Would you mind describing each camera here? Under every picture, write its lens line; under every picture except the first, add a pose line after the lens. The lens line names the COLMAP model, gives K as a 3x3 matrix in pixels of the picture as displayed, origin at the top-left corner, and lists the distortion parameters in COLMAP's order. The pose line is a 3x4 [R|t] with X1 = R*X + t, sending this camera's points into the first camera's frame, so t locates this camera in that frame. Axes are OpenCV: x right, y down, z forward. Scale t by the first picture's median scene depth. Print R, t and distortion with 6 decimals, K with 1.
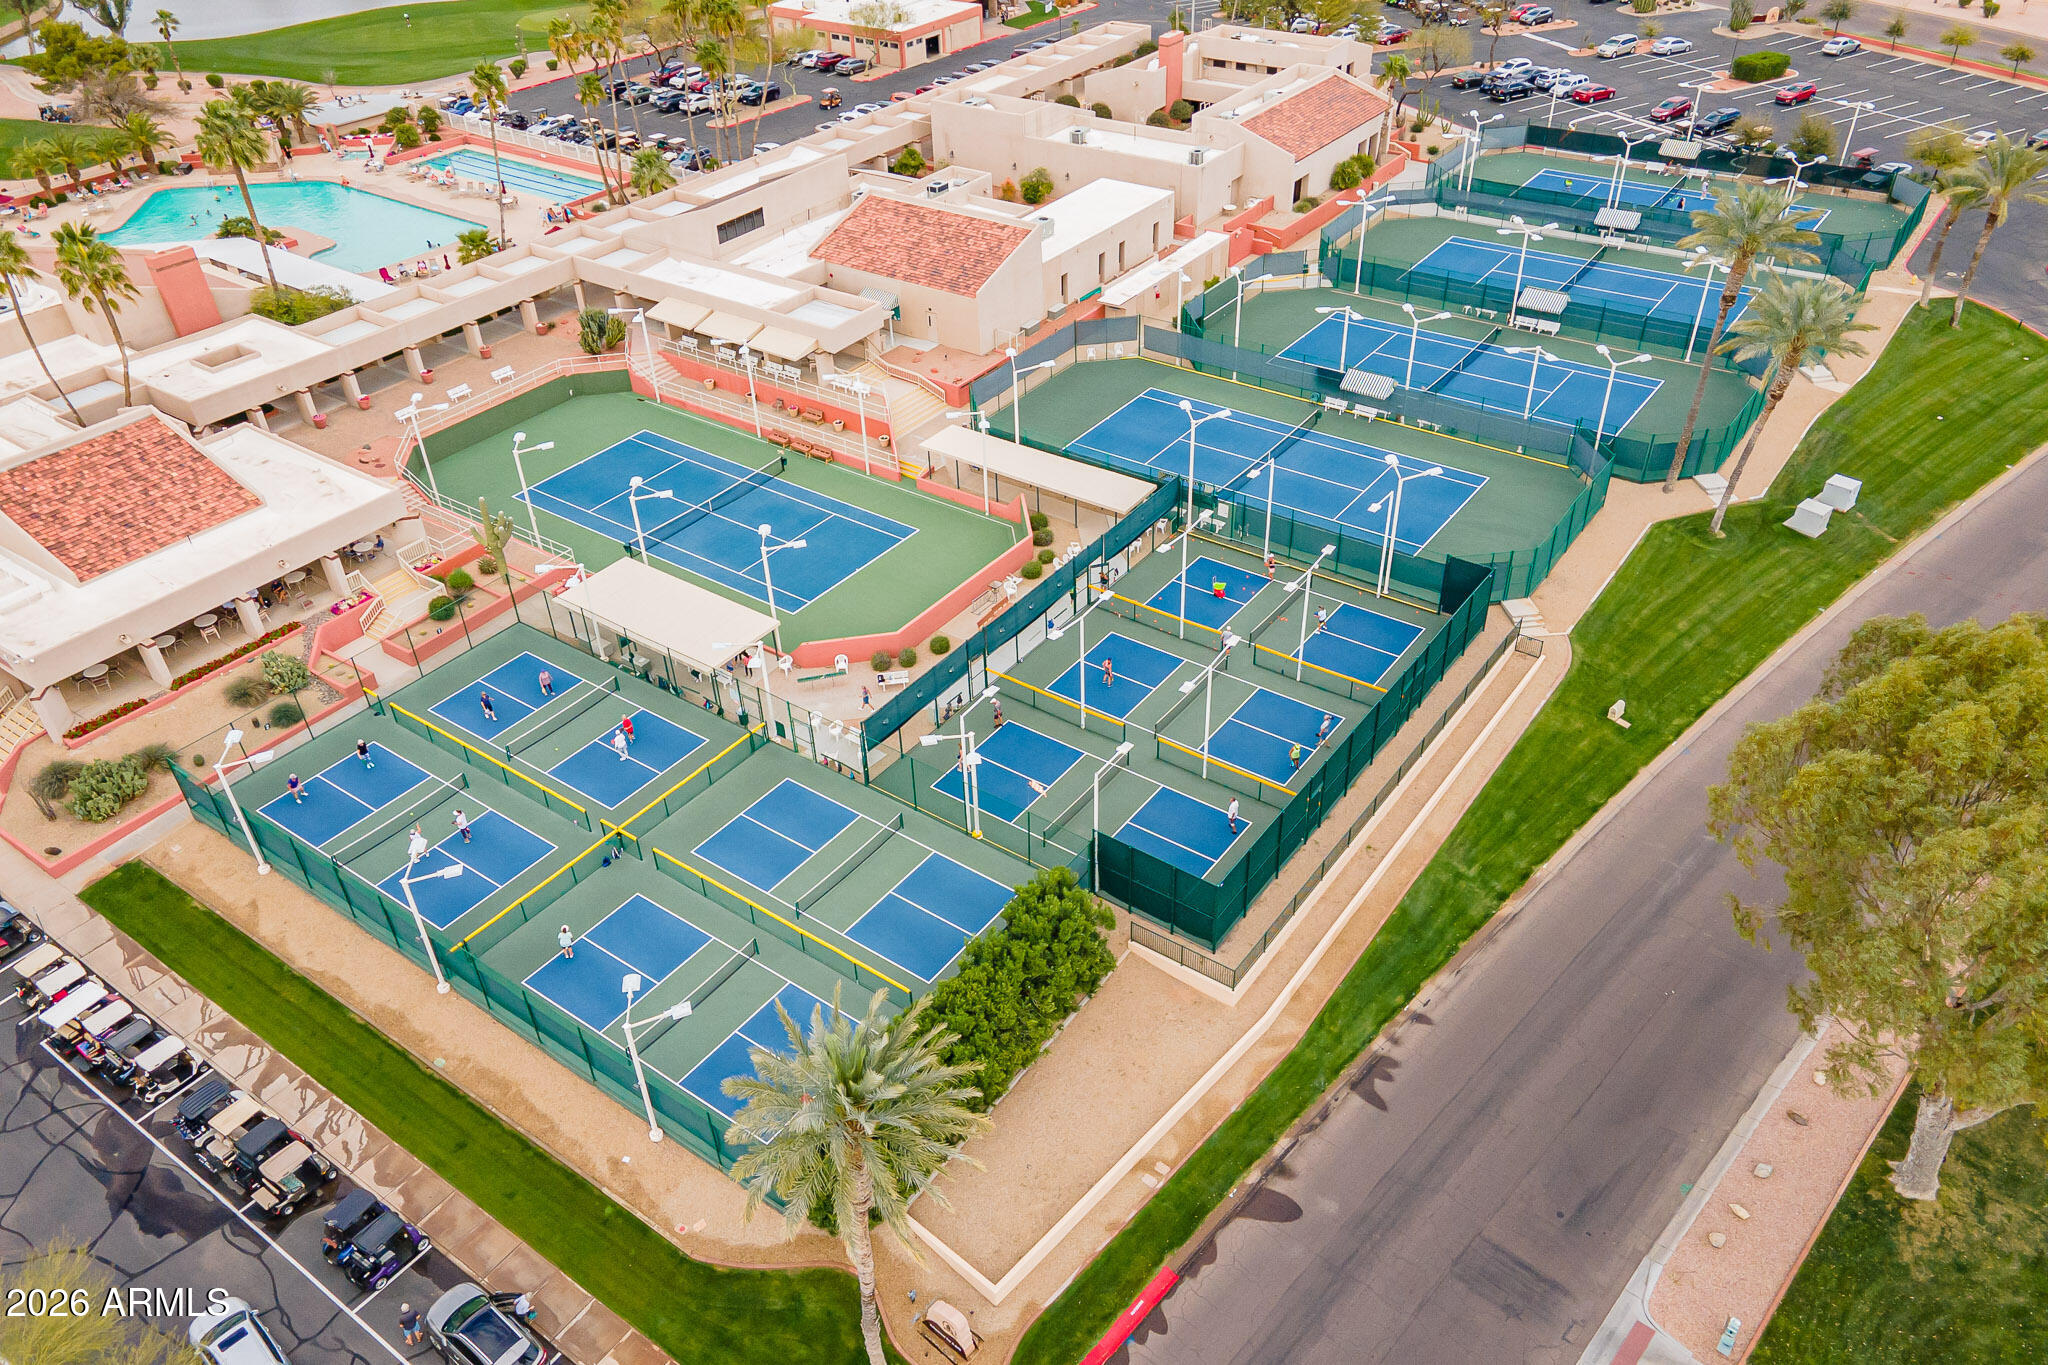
lens RADIAL K [[1488.9, 0, 1024.0], [0, 1488.9, 682.5], [0, 0, 1]] dist [0.023271, 0.059958]
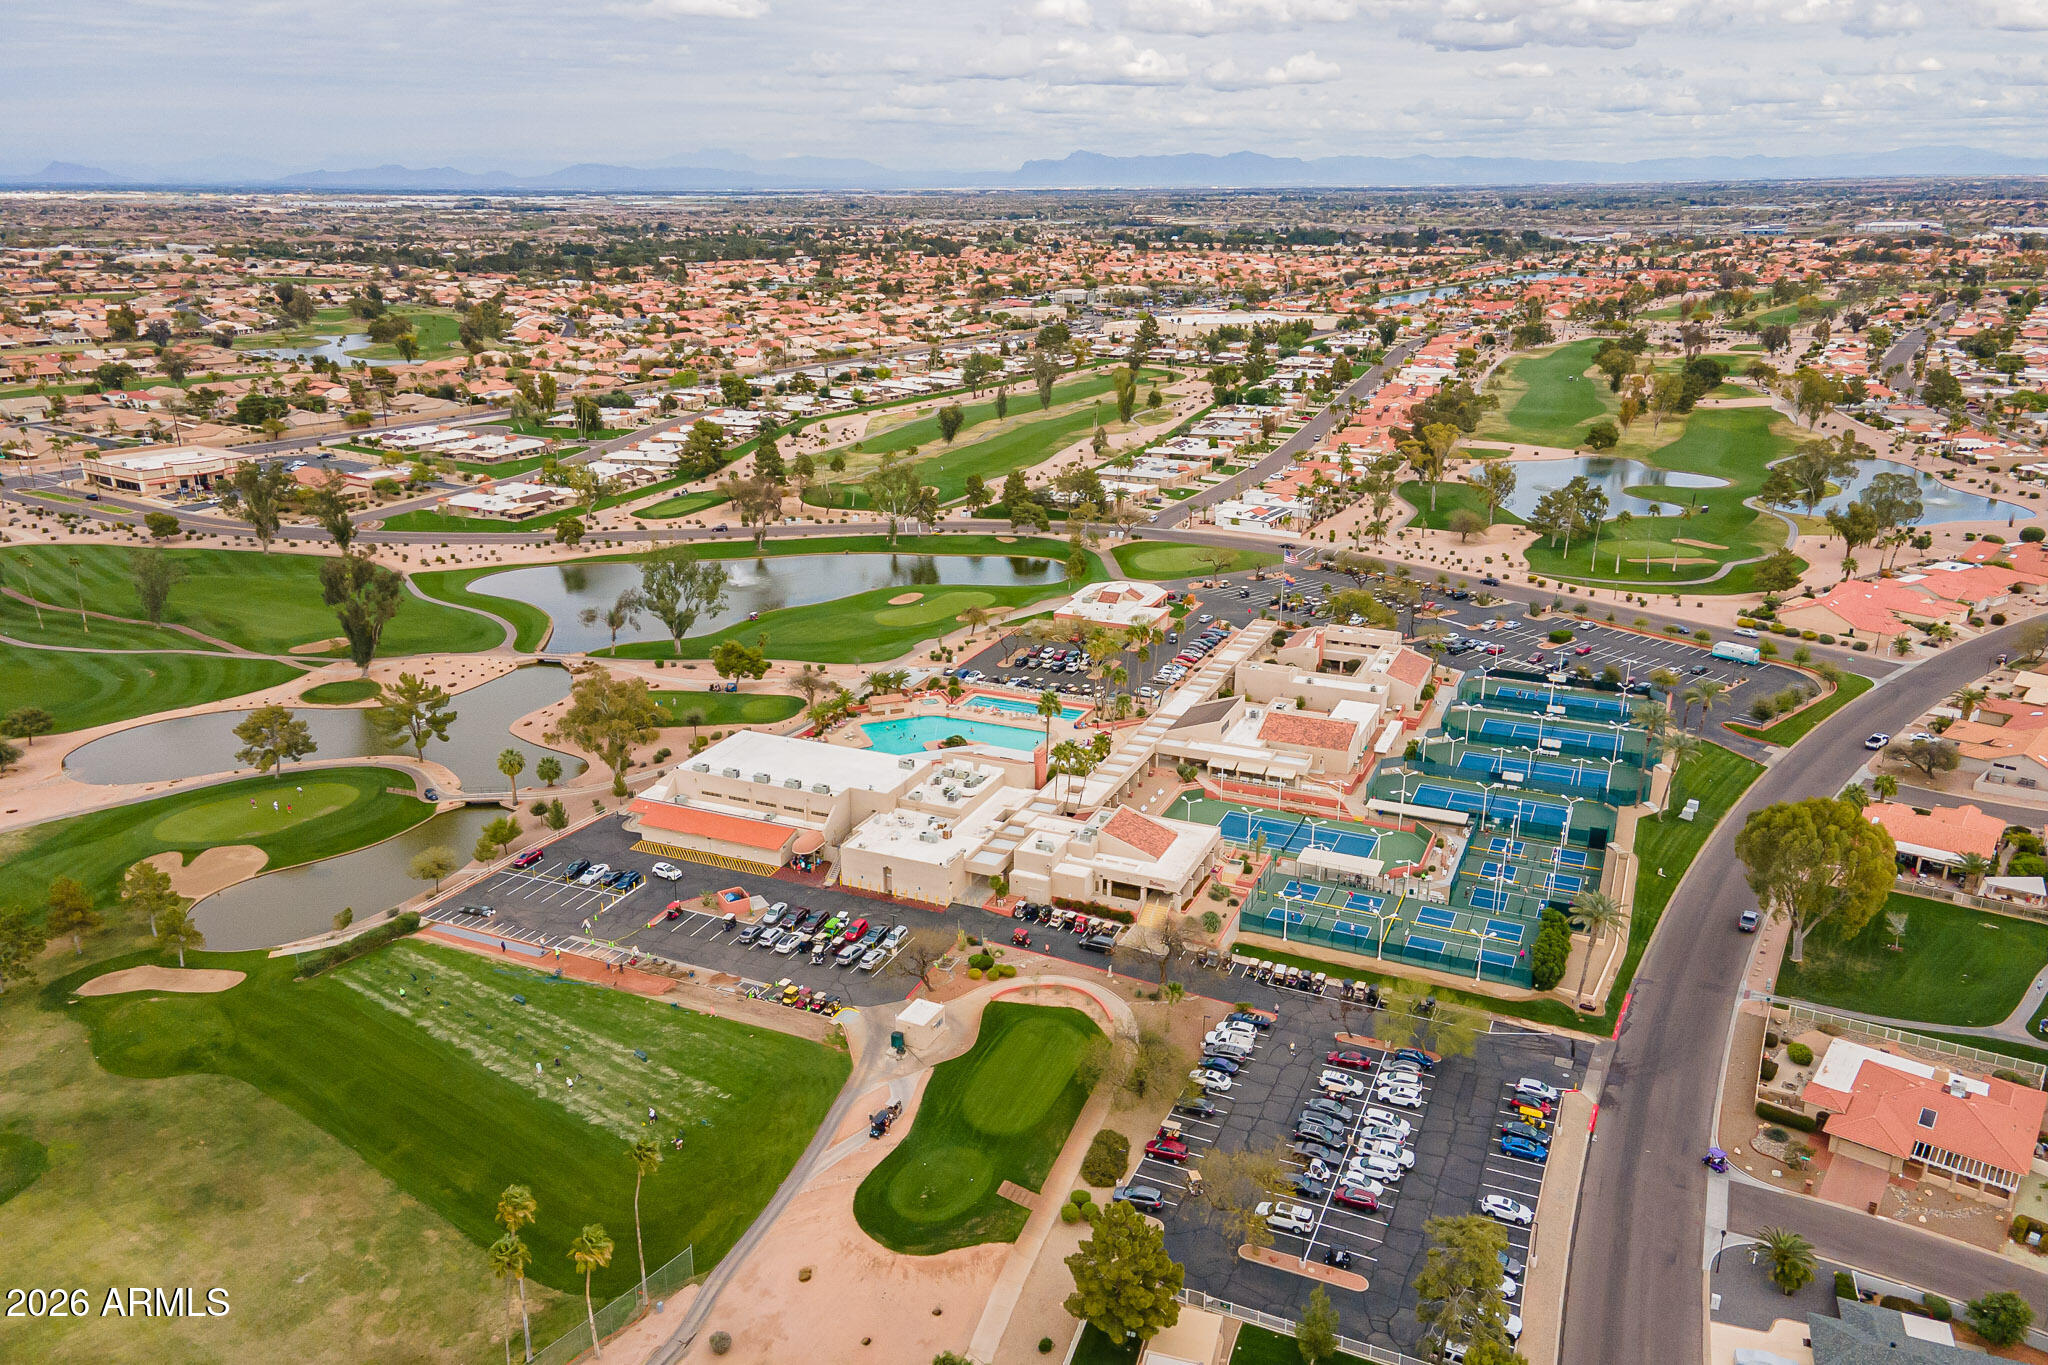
lens RADIAL K [[1479.8, 0, 1017.4], [0, 1479.8, 729.1], [0, 0, 1]] dist [0.047144, 0.012861]
pose [[0.977749, -0.041823, 0.205569, -1.095565], [0.096724, 0.959425, -0.264855, 0.308710], [-0.186151, 0.278845, 0.942122, -1.239851]]
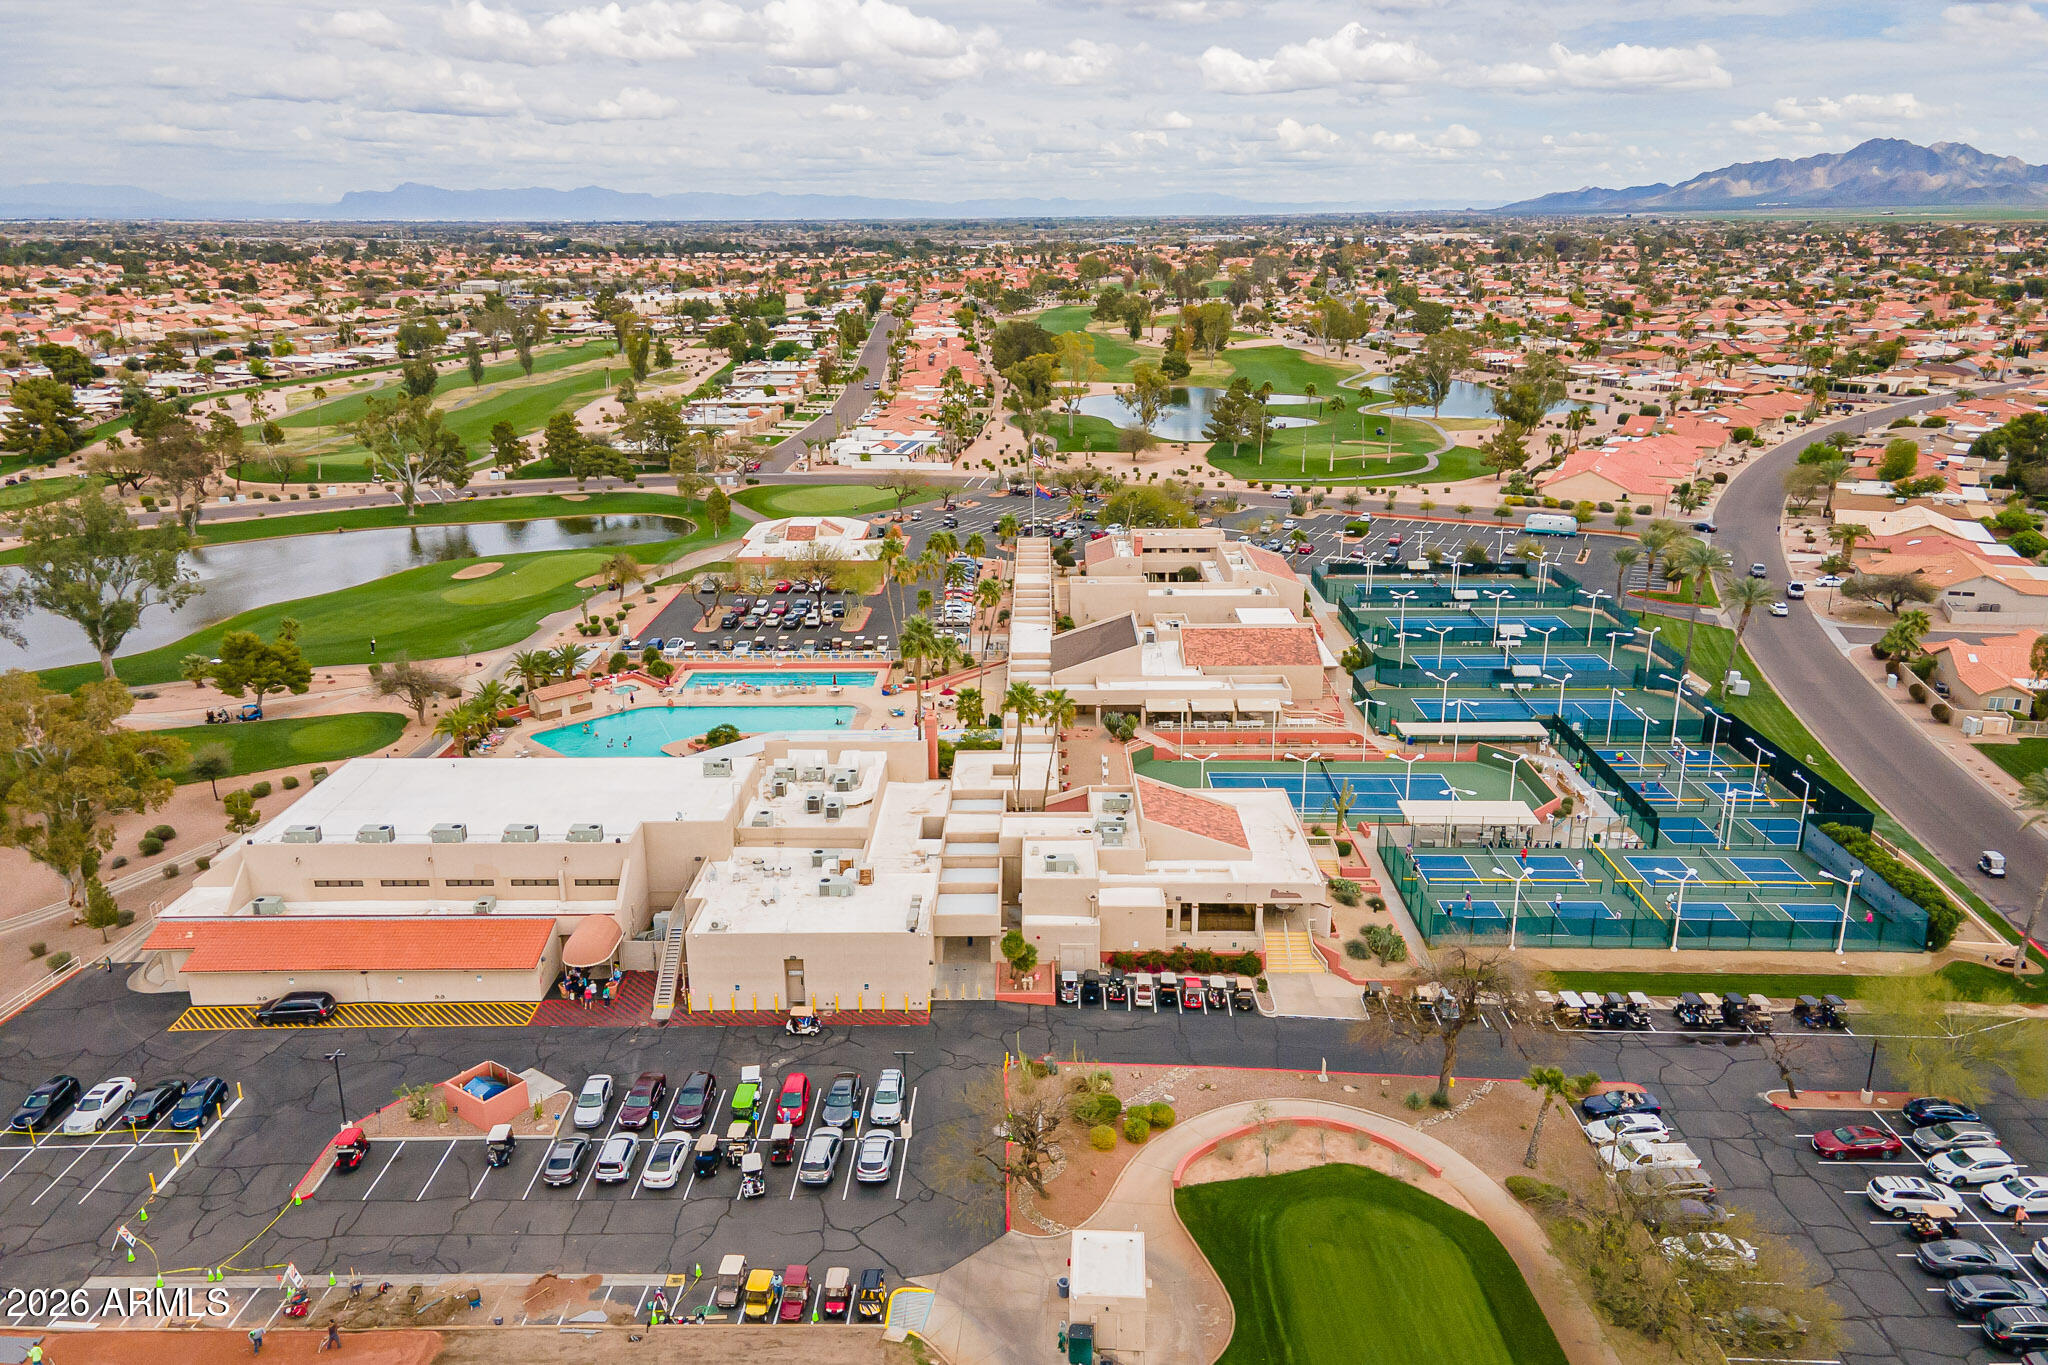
lens RADIAL K [[1479.8, 0, 1017.4], [0, 1479.8, 729.1], [0, 0, 1]] dist [0.047144, 0.012861]
pose [[0.817003, -0.162225, 0.553344, -1.280992], [0.322511, 0.924038, -0.205279, 0.040217], [-0.478009, 0.346173, 0.807262, -0.155220]]
